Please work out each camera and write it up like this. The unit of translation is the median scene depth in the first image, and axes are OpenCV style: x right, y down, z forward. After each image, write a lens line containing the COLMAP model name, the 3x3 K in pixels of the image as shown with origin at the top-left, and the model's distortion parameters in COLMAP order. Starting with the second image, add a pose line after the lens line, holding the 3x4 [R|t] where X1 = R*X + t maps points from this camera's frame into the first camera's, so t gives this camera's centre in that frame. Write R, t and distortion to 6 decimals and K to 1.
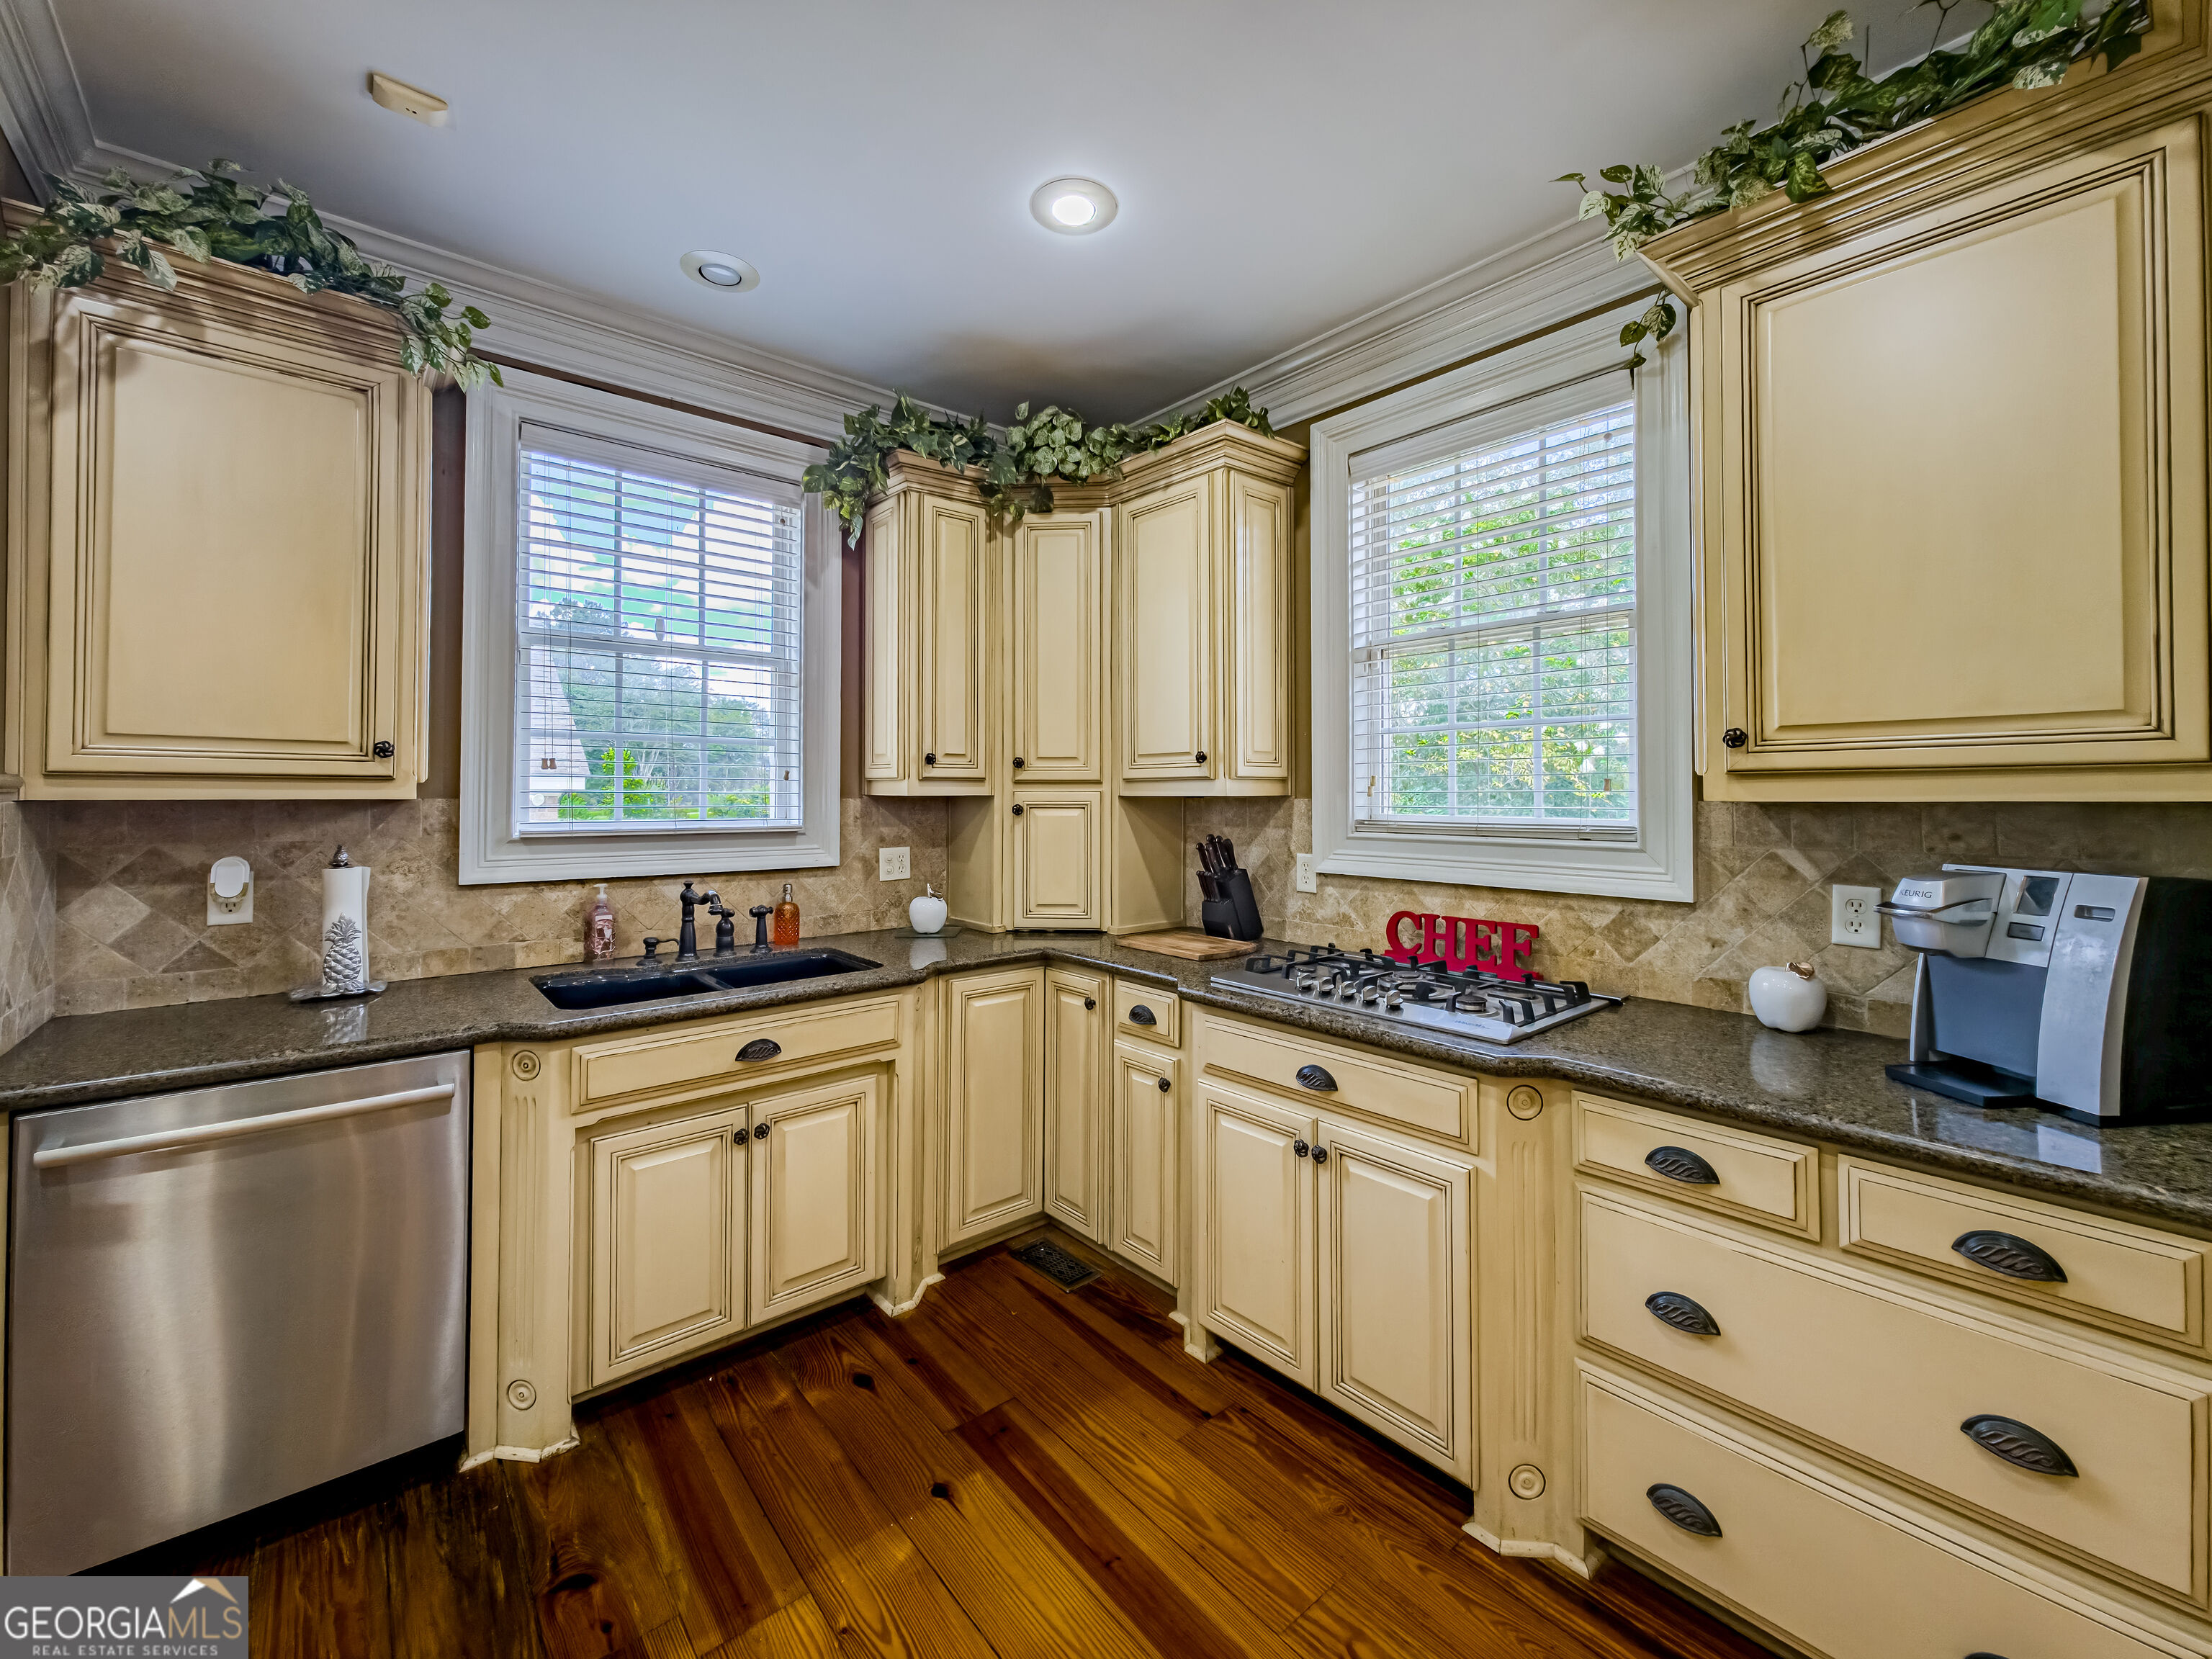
lens RADIAL K [[897.4, 0, 1101.1], [0, 897.4, 782.0], [0, 0, 1]] dist [0.010035, -0.002517]
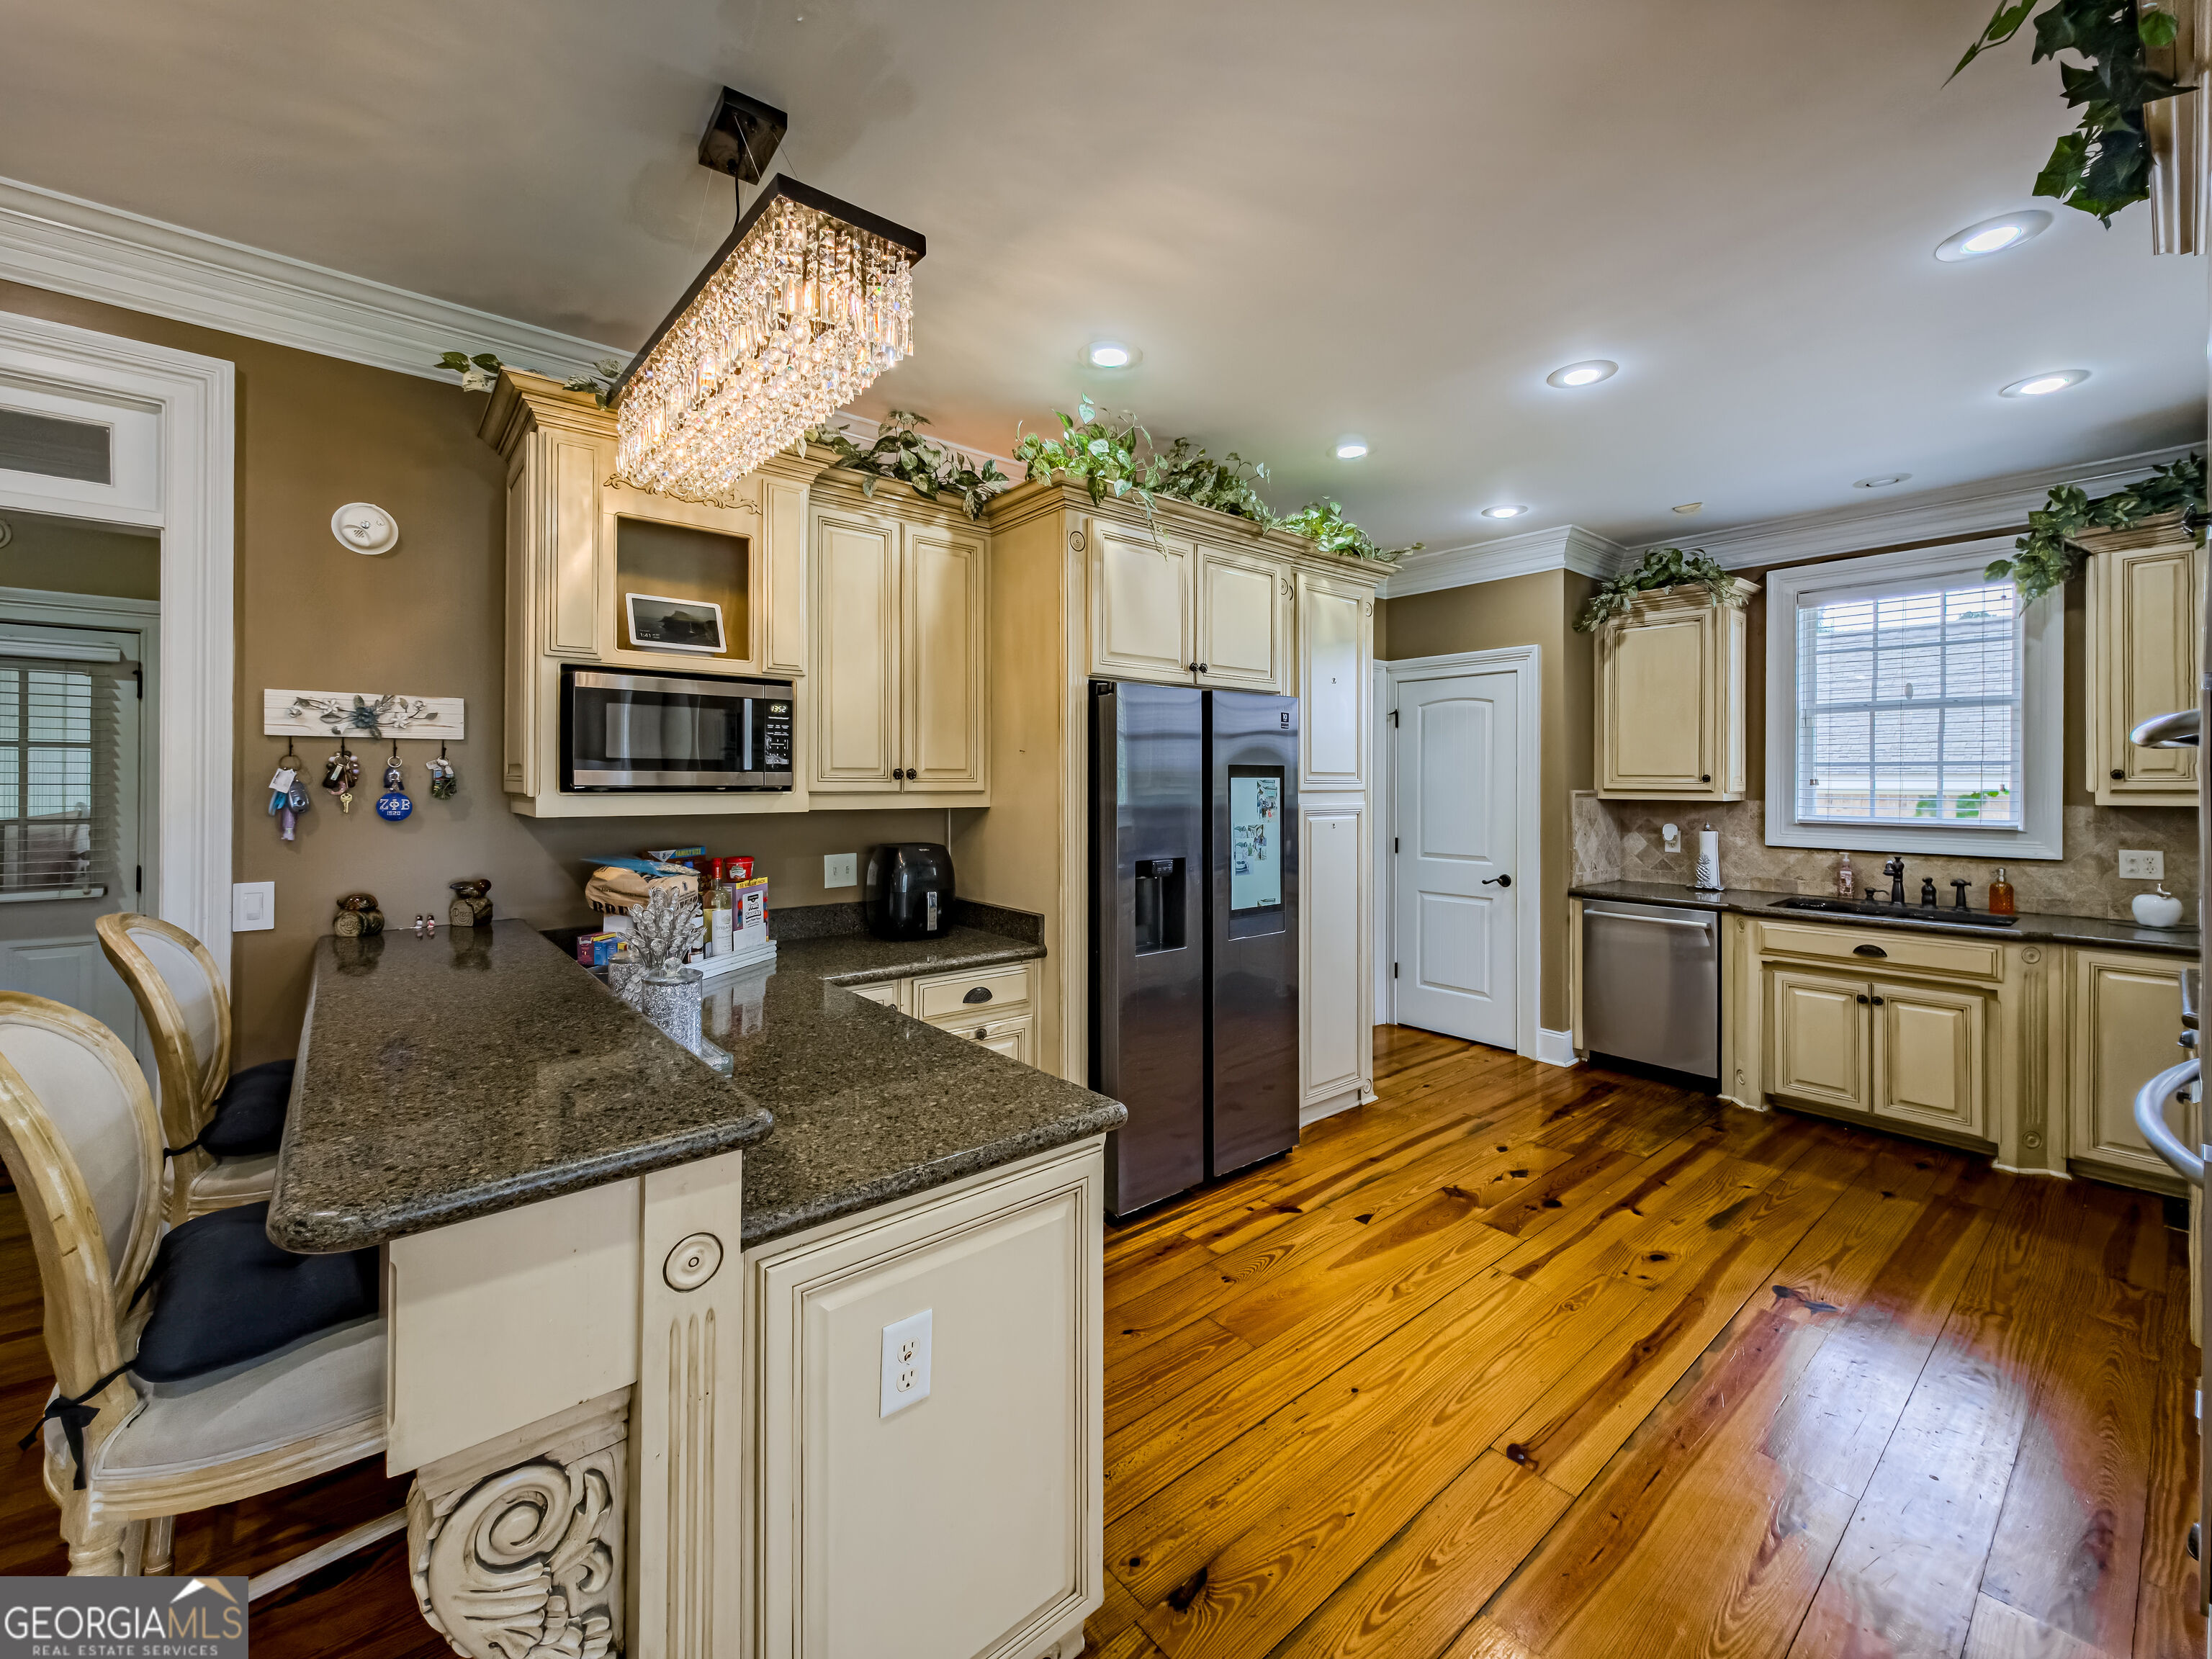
lens RADIAL K [[897.4, 0, 1125.9], [0, 897.4, 782.6], [0, 0, 1]] dist [0.010035, -0.002517]
pose [[0.008631, -0.001975, -0.999961, 1.262672], [0.007074, 0.999973, -0.001914, -0.027611], [0.999938, -0.007057, 0.008644, -0.408351]]
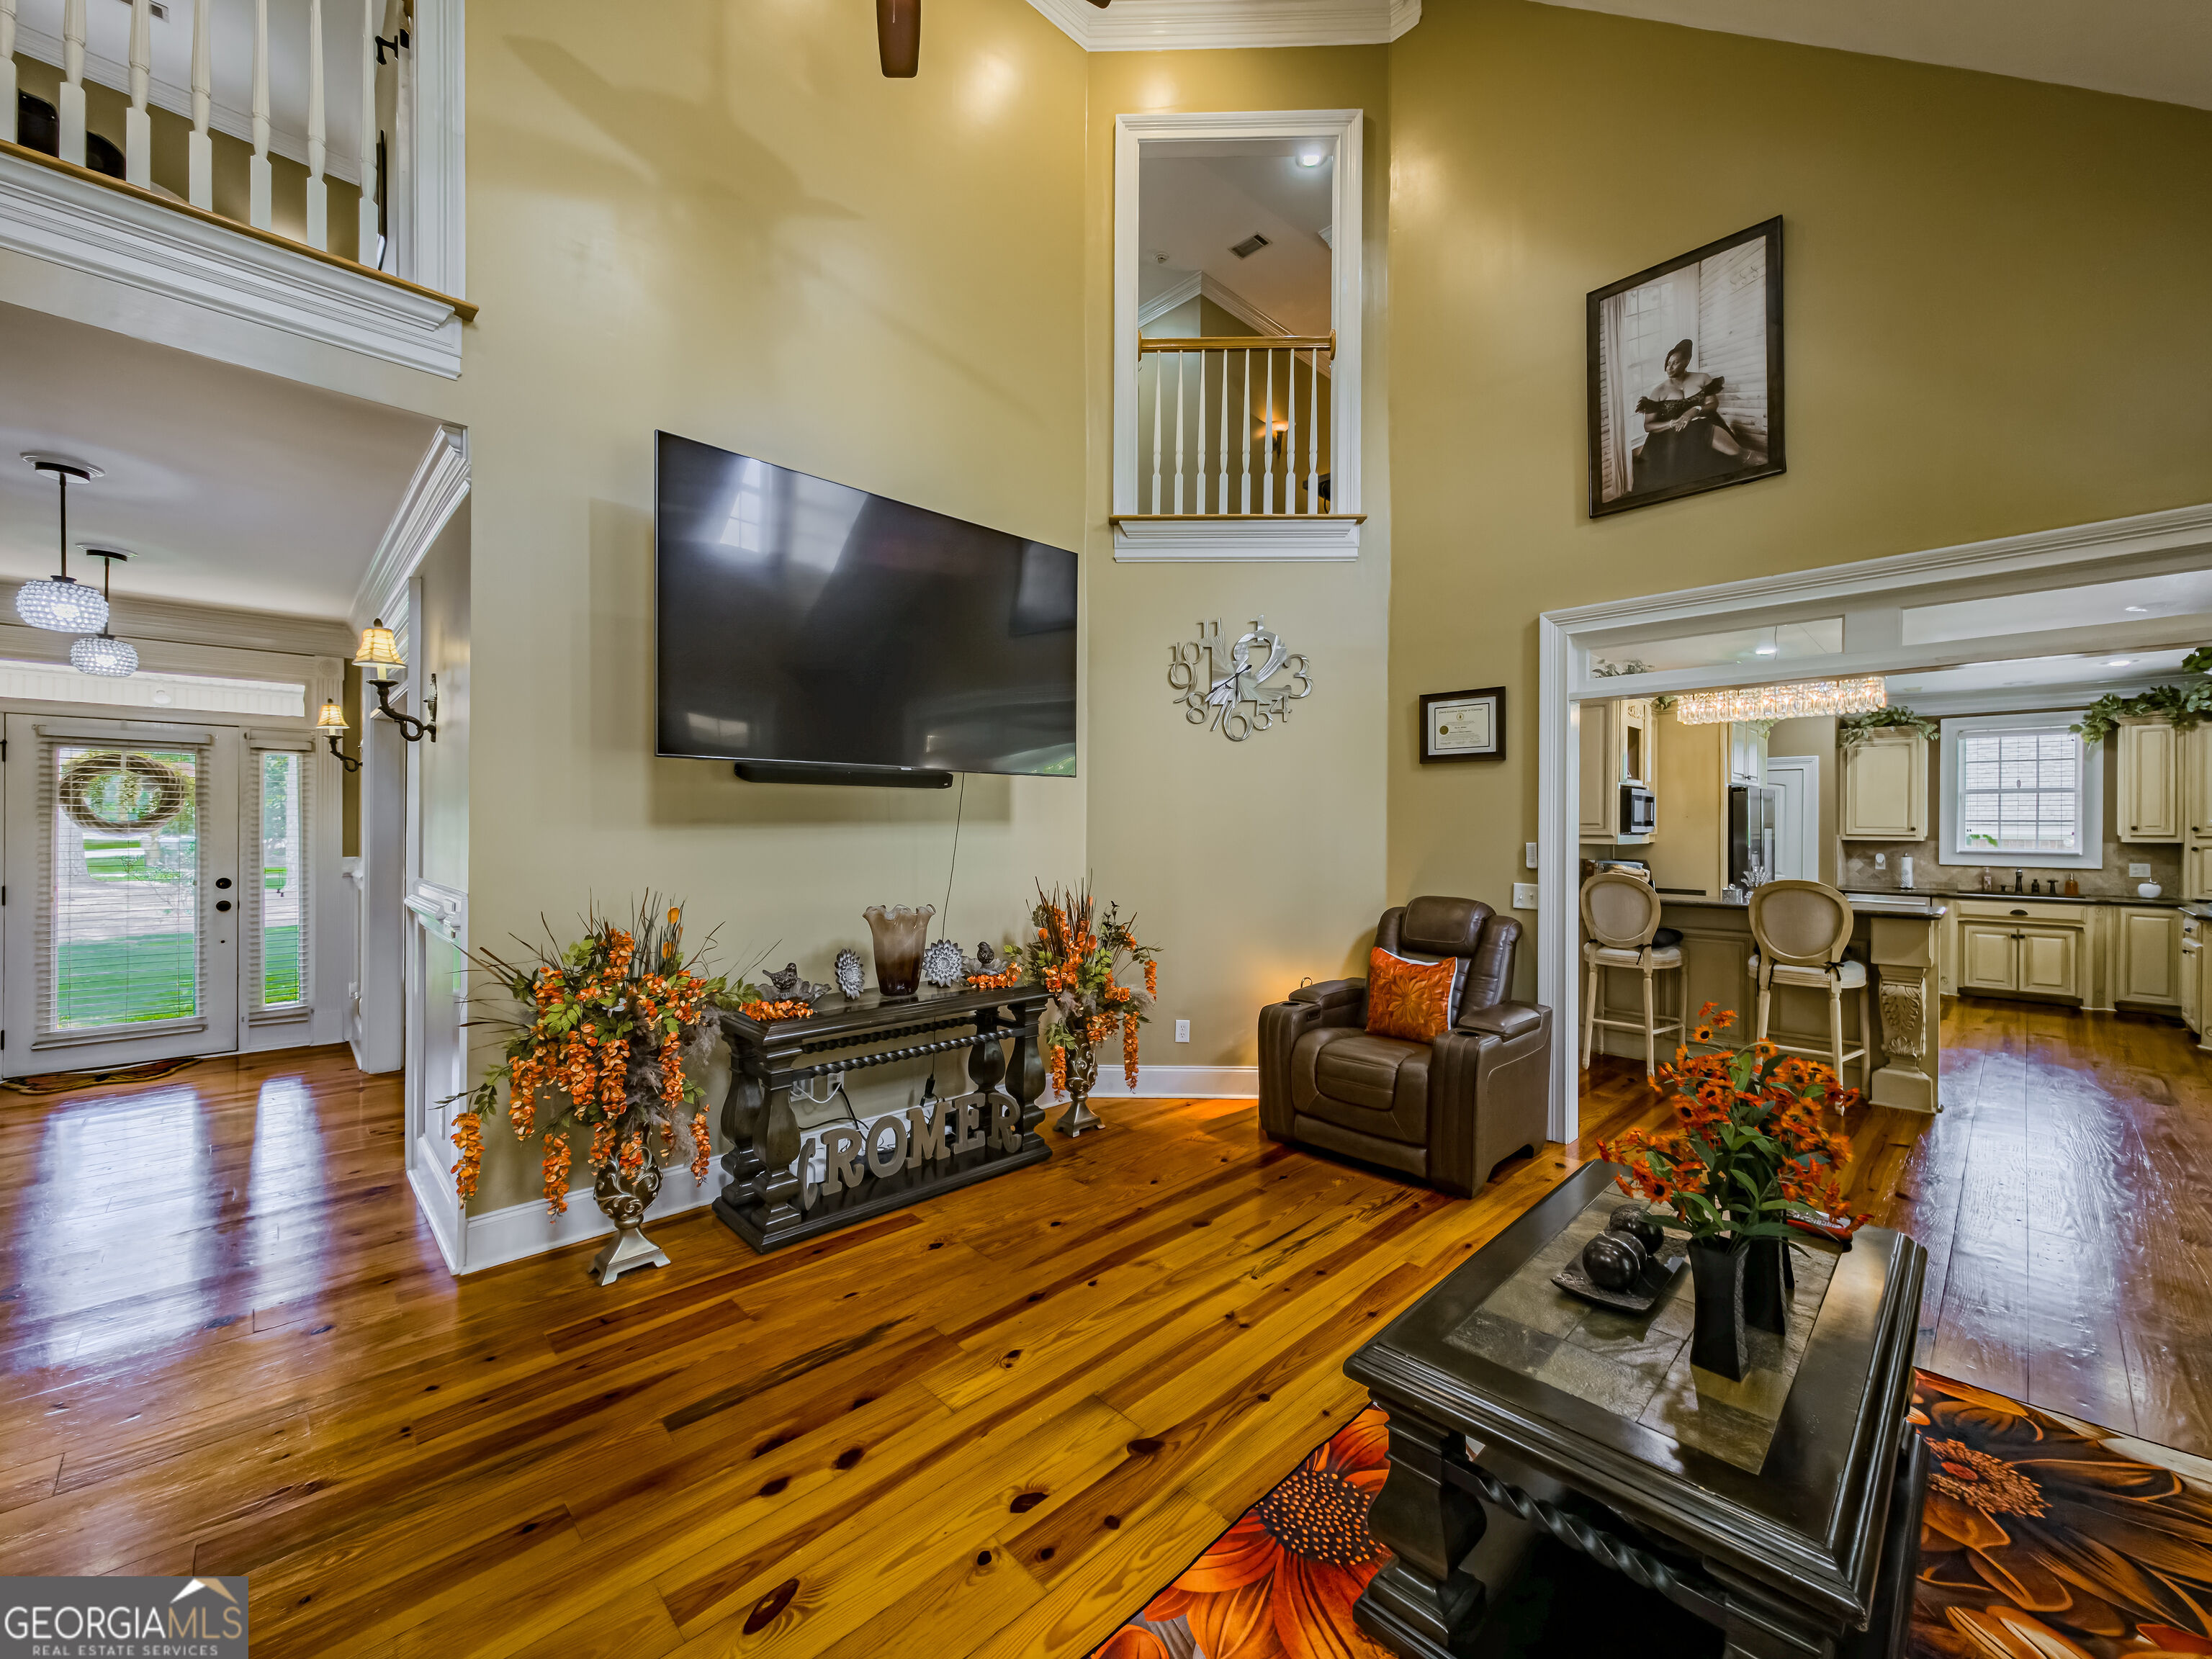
lens RADIAL K [[897.4, 0, 1108.2], [0, 897.4, 830.7], [0, 0, 1]] dist [0.010035, -0.002517]
pose [[0.081658, 0.002725, -0.996657, 2.760785], [0.006624, 0.999973, 0.003276, -0.059041], [0.996638, -0.006869, 0.081638, -2.754722]]
